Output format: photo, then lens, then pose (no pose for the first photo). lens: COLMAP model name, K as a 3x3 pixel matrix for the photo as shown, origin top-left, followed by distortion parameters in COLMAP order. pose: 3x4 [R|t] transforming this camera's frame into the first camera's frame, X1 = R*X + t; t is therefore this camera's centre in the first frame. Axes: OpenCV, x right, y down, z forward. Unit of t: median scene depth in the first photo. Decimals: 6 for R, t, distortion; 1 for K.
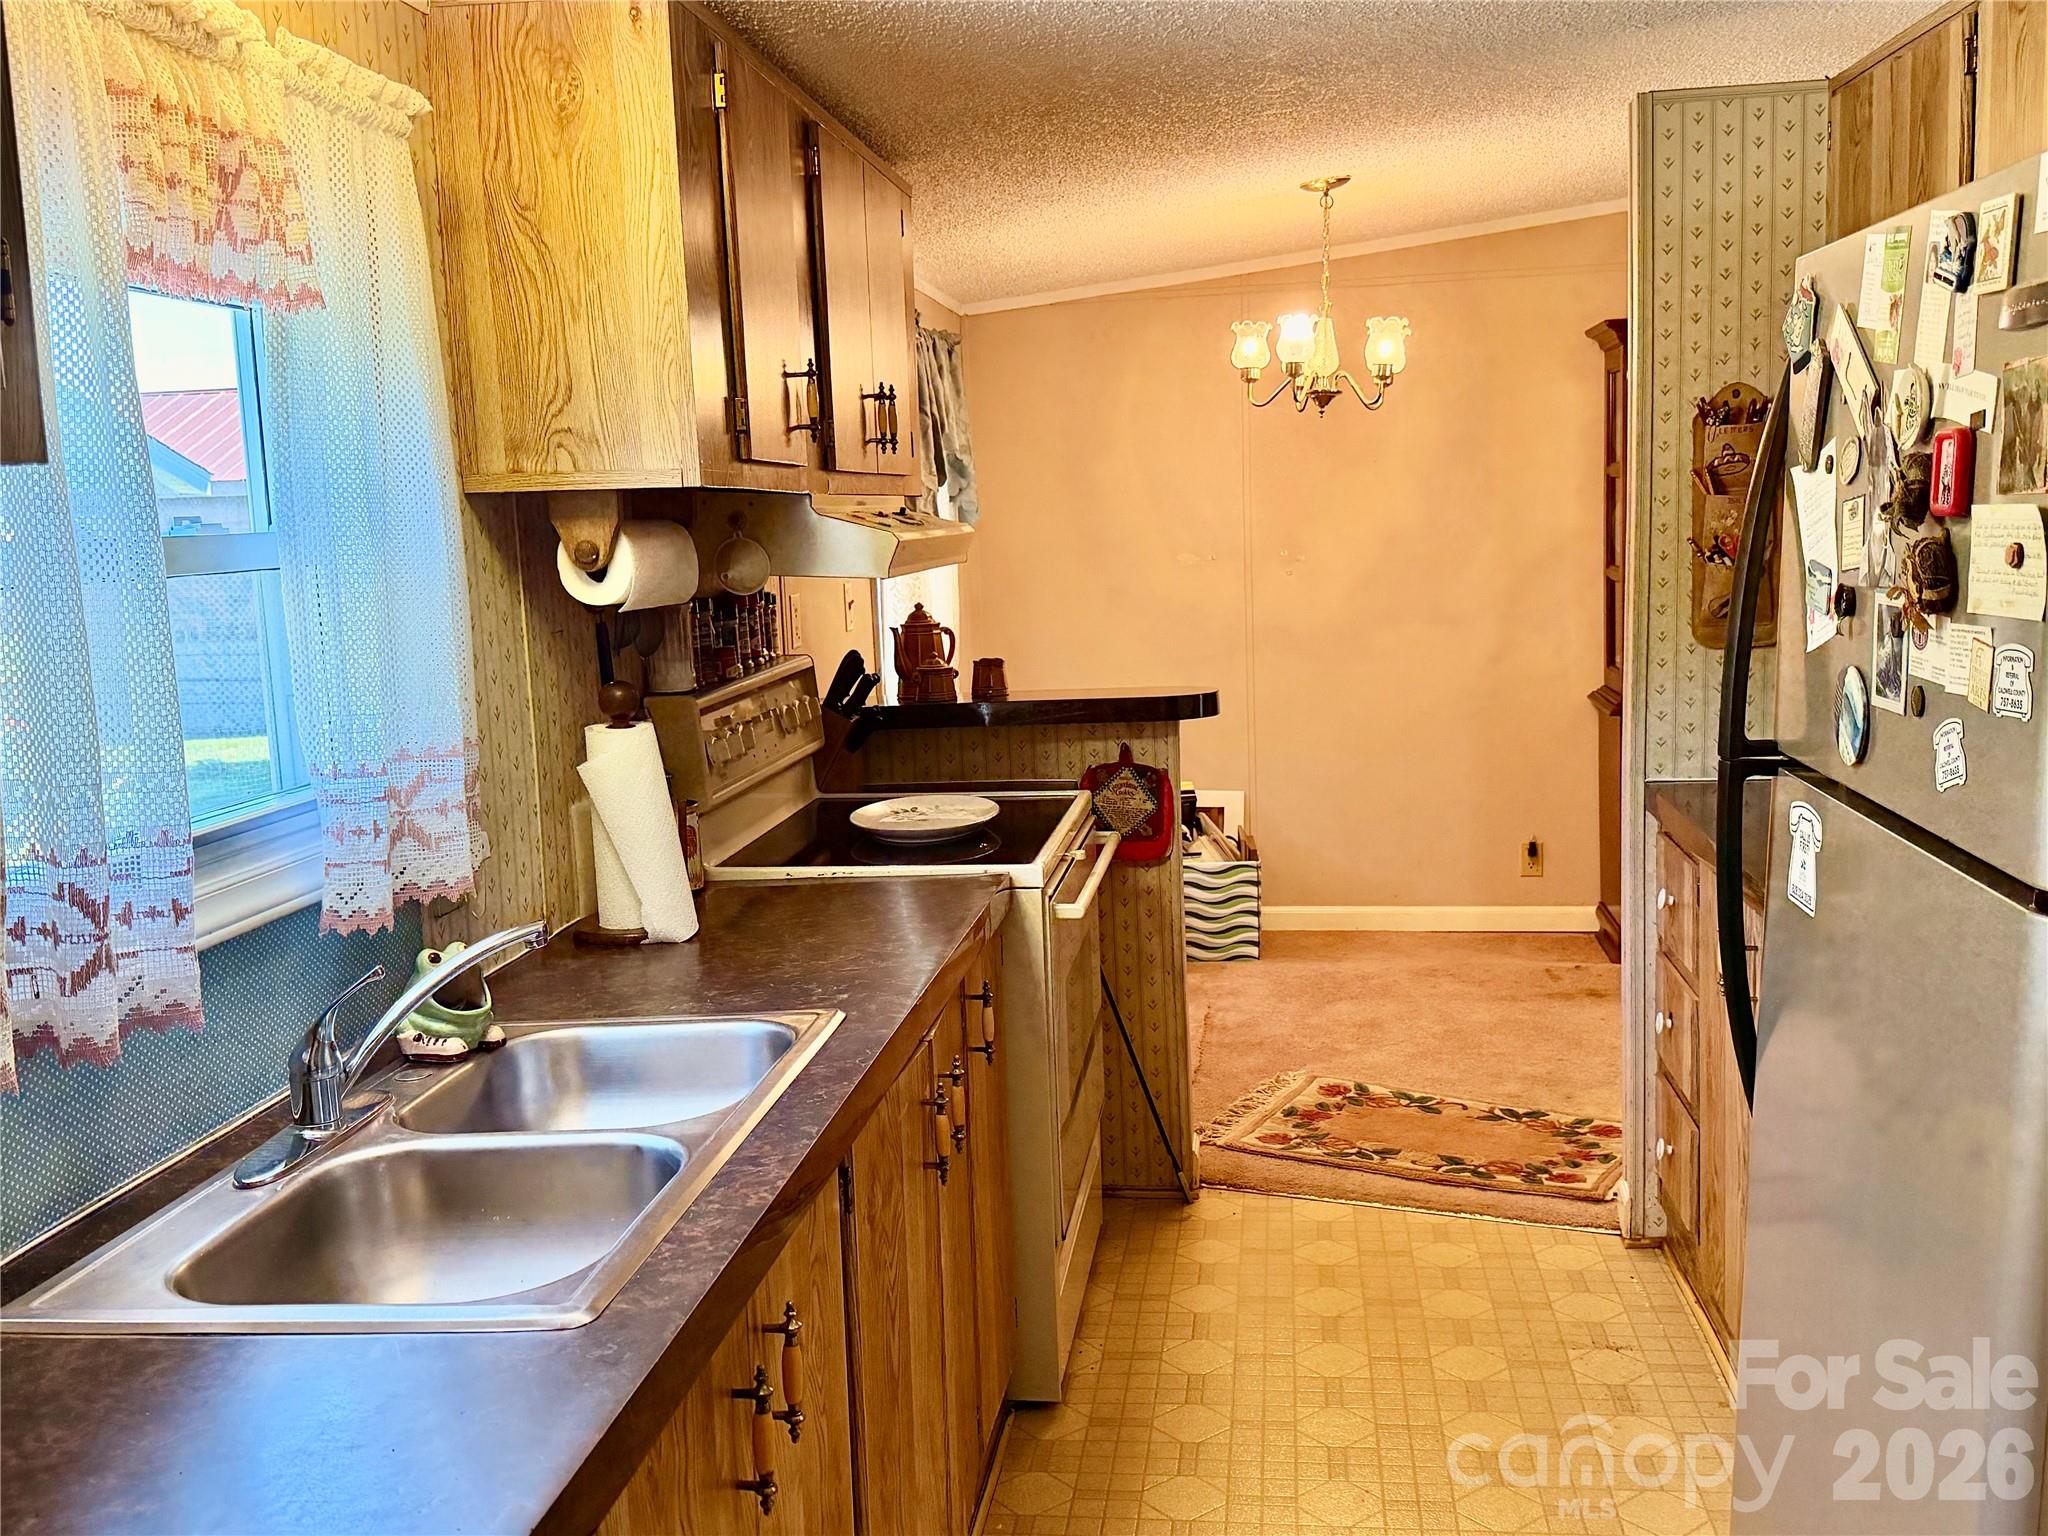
lens RADIAL K [[1886.6, 0, 1024.8], [0, 1886.6, 767.1], [0, 0, 1]] dist [0.070145, 0.000000]
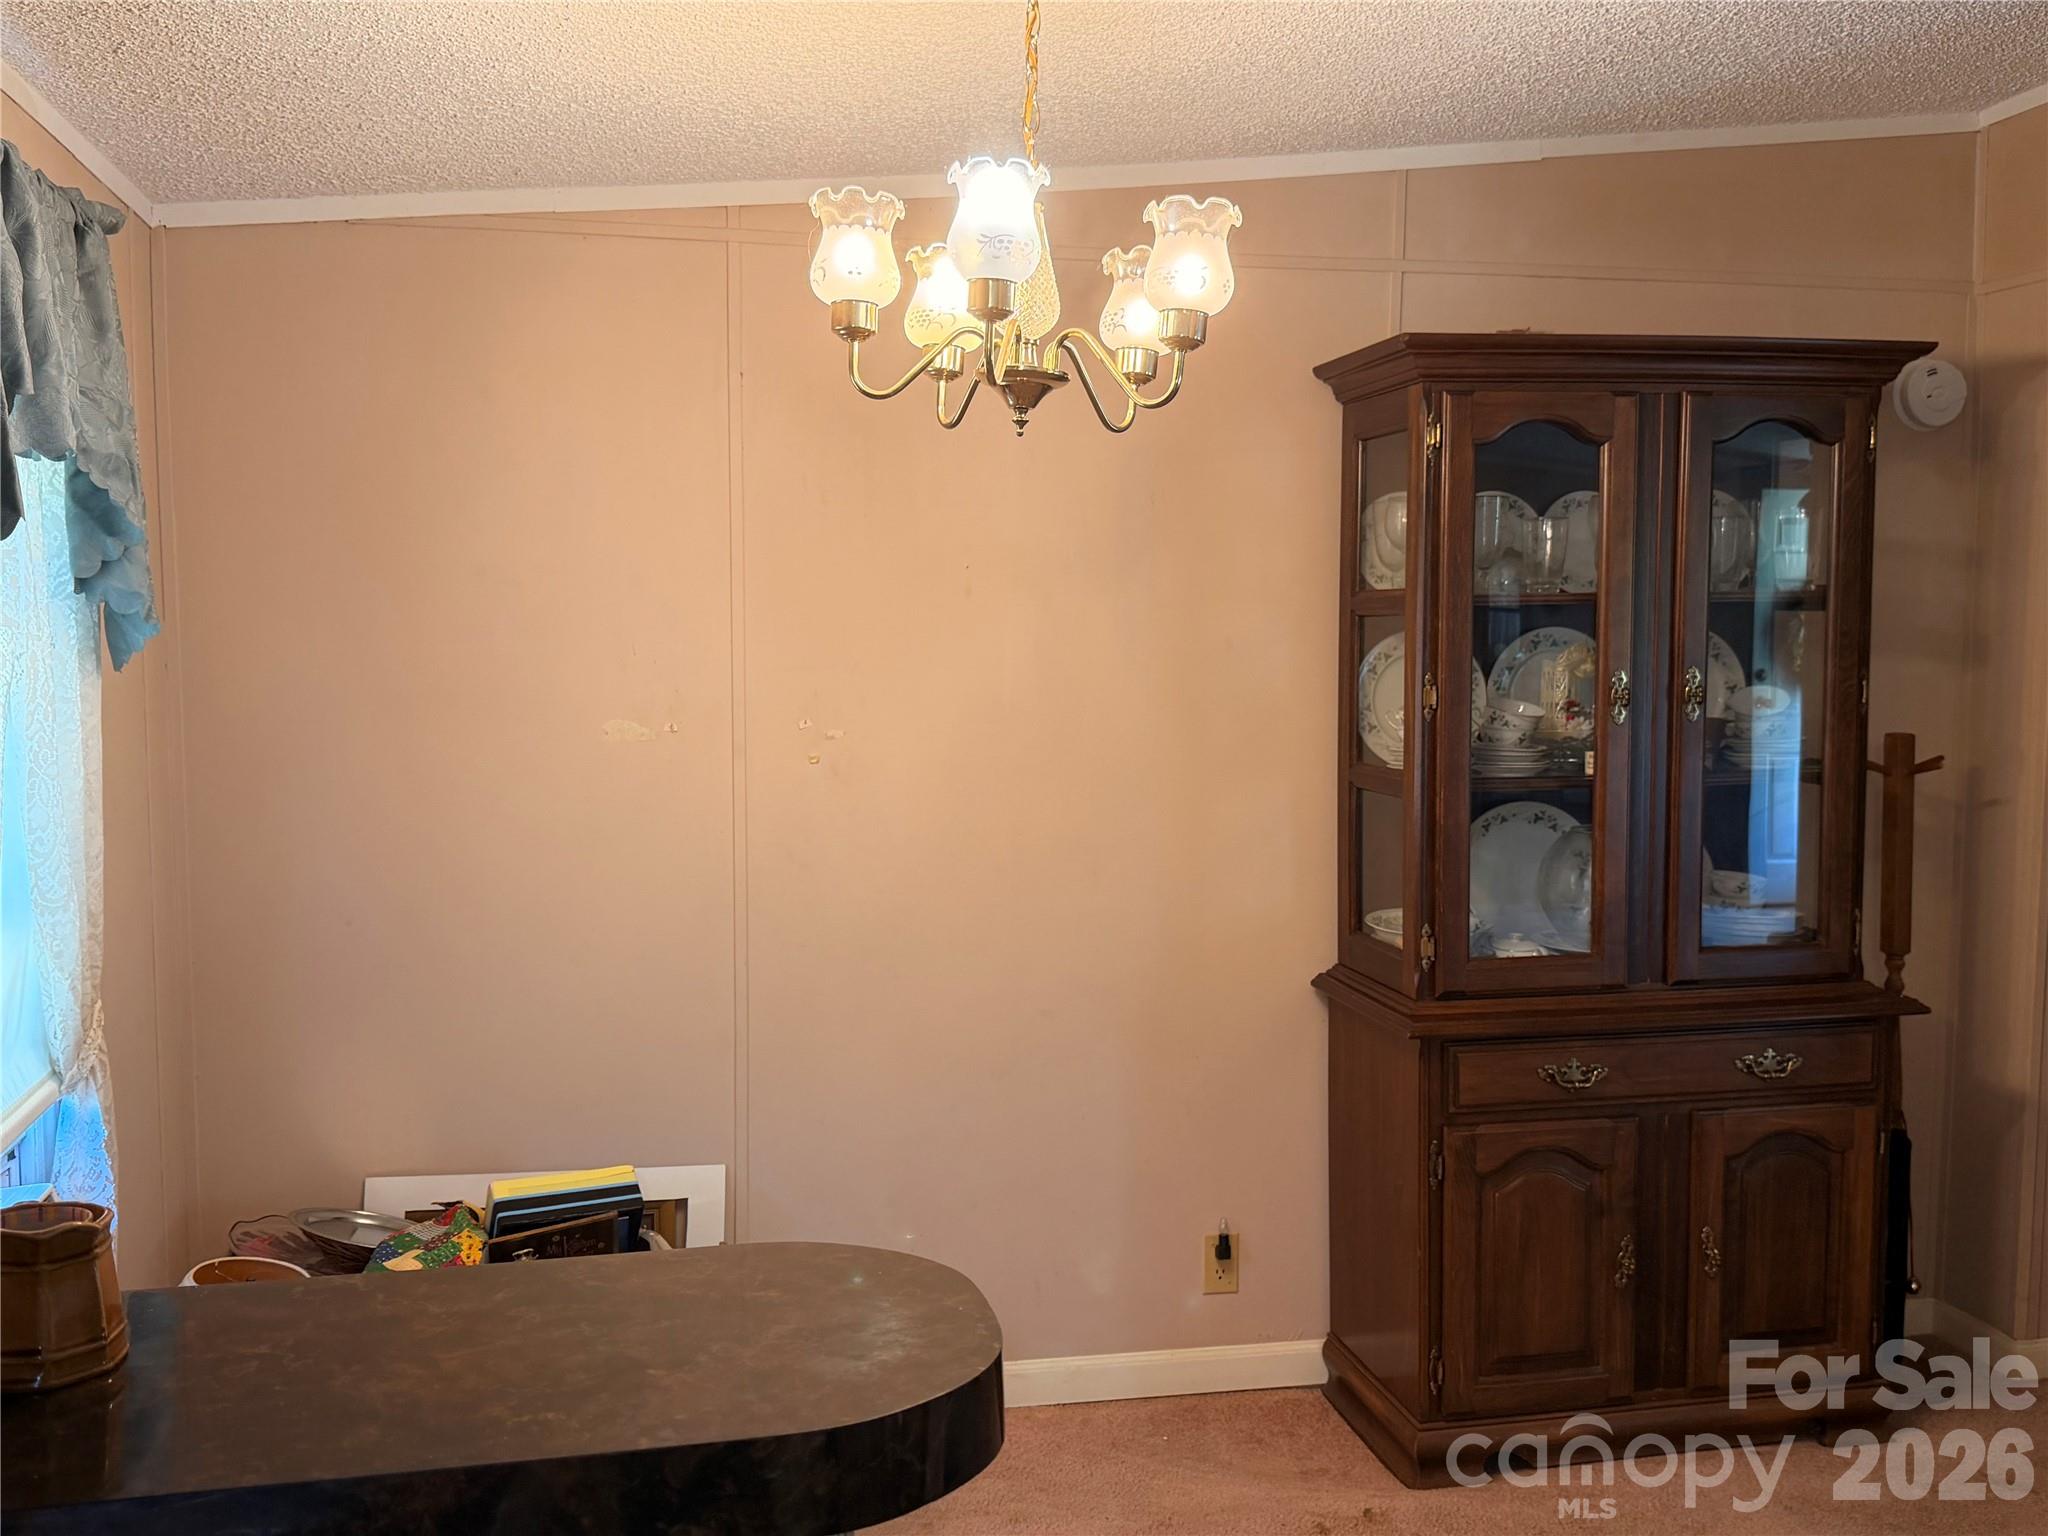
lens RADIAL K [[1886.6, 0, 1022.9], [0, 1886.6, 768.4], [0, 0, 1]] dist [0.070145, 0.000000]
pose [[0.939646, 0.017416, 0.341706, 0.011686], [0.007568, 0.997401, -0.071646, -0.070730], [-0.342066, 0.069908, 0.937072, 0.542000]]
